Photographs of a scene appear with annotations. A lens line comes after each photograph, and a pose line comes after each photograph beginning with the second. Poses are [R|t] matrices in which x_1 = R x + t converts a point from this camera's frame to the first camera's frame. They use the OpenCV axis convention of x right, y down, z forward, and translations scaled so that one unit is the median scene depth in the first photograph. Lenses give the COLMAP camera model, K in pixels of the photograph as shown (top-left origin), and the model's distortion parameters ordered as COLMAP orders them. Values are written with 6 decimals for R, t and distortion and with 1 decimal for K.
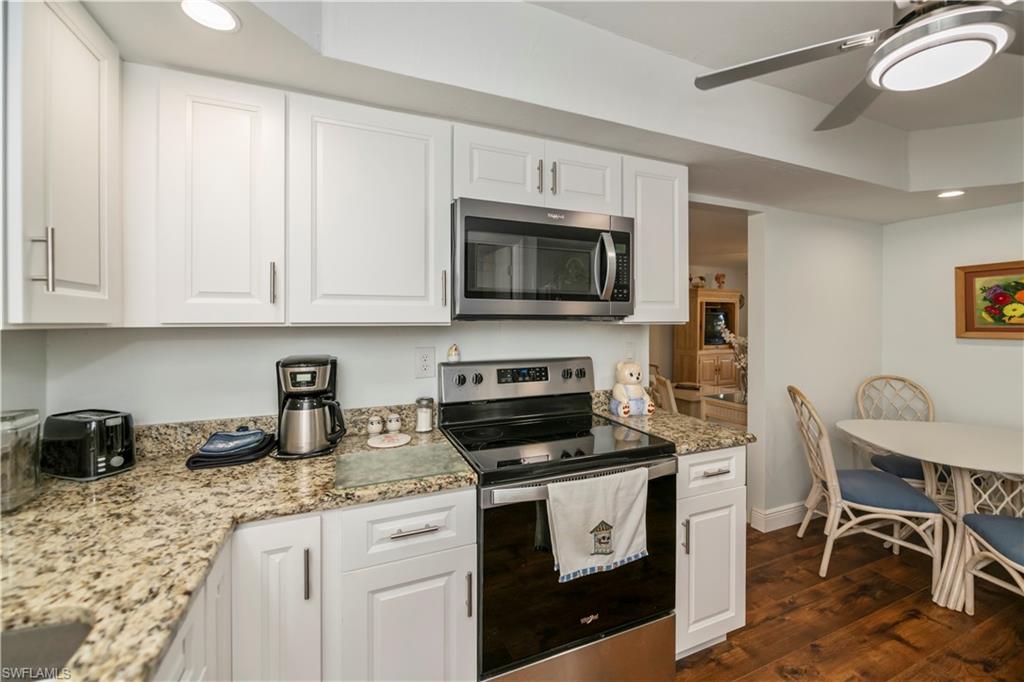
lens RADIAL K [[412.7, 0, 514.9], [0, 412.7, 322.8], [0, 0, 1]] dist [-0.001750, -0.000383]
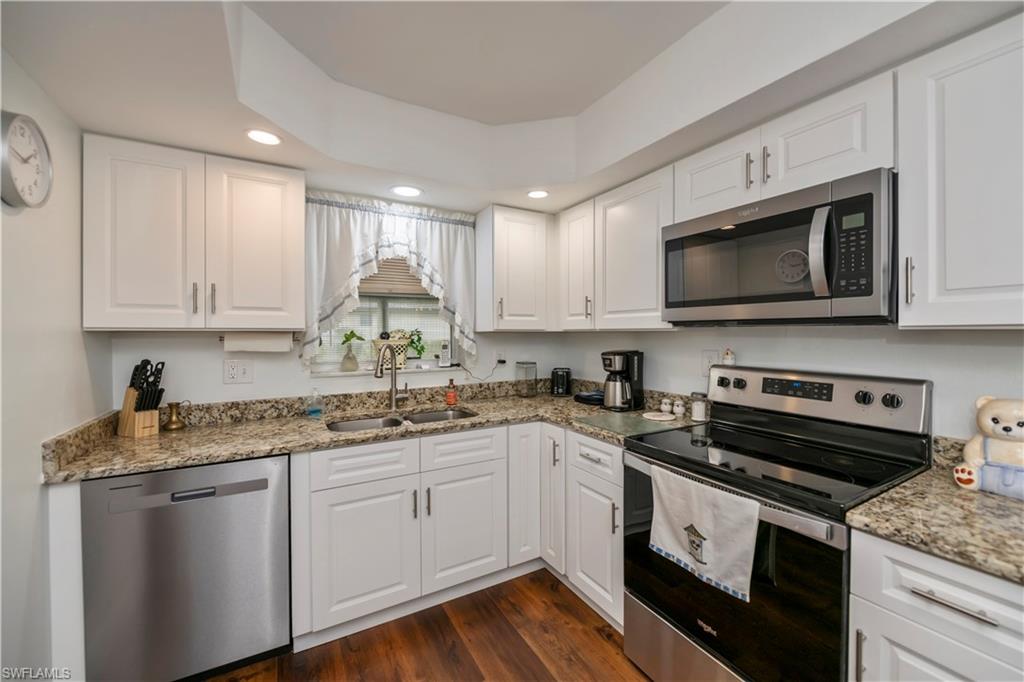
lens RADIAL K [[413.9, 0, 515.7], [0, 413.9, 337.3], [0, 0, 1]] dist [-0.003092, -0.000682]
pose [[0.110861, 0.013975, -0.993738, 1.024310], [-0.000072, 0.999901, 0.014053, 0.008713], [0.993836, -0.001486, 0.110851, 0.405136]]
